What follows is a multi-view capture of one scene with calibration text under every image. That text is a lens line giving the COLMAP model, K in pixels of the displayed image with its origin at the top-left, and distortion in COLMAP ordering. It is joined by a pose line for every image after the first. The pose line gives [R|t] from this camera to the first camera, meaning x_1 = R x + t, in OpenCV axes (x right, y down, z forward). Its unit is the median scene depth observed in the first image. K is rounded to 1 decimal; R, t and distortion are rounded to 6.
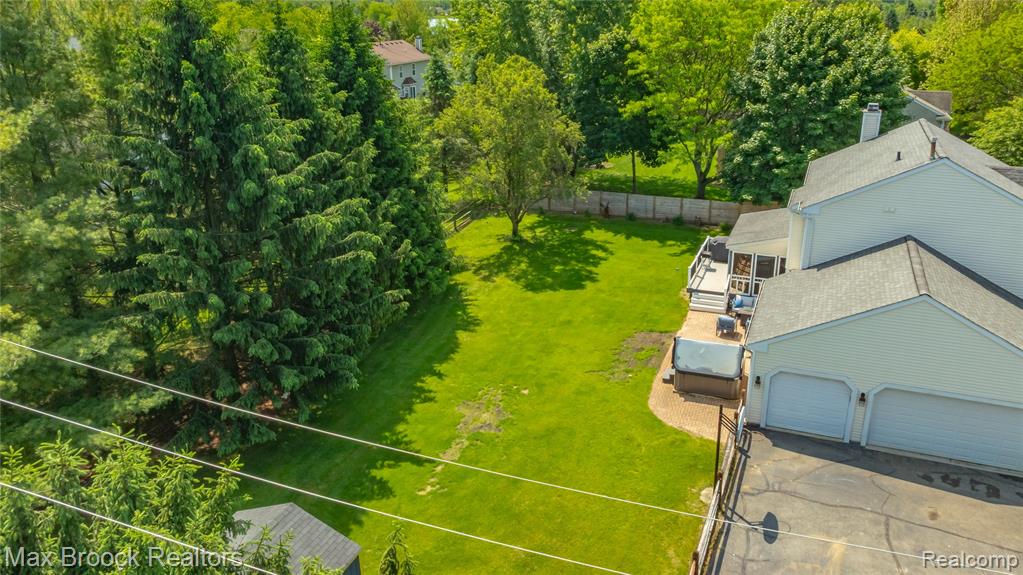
lens RADIAL K [[721.4, 0, 517.9], [0, 721.4, 294.4], [0, 0, 1]] dist [-0.014367, 0.003530]
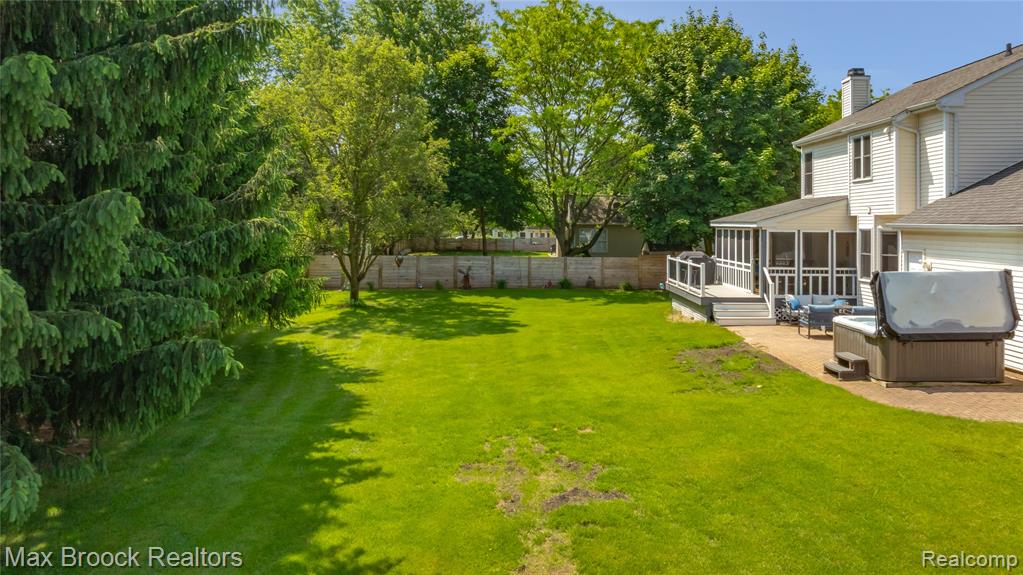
lens RADIAL K [[733.6, 0, 512.4], [0, 733.6, 245.5], [0, 0, 1]] dist [-0.028550, -0.000614]
pose [[0.928403, 0.013203, 0.371341, -0.138808], [0.111810, 0.943124, -0.313073, 0.112491], [-0.354355, 0.332178, 0.874123, 0.404034]]
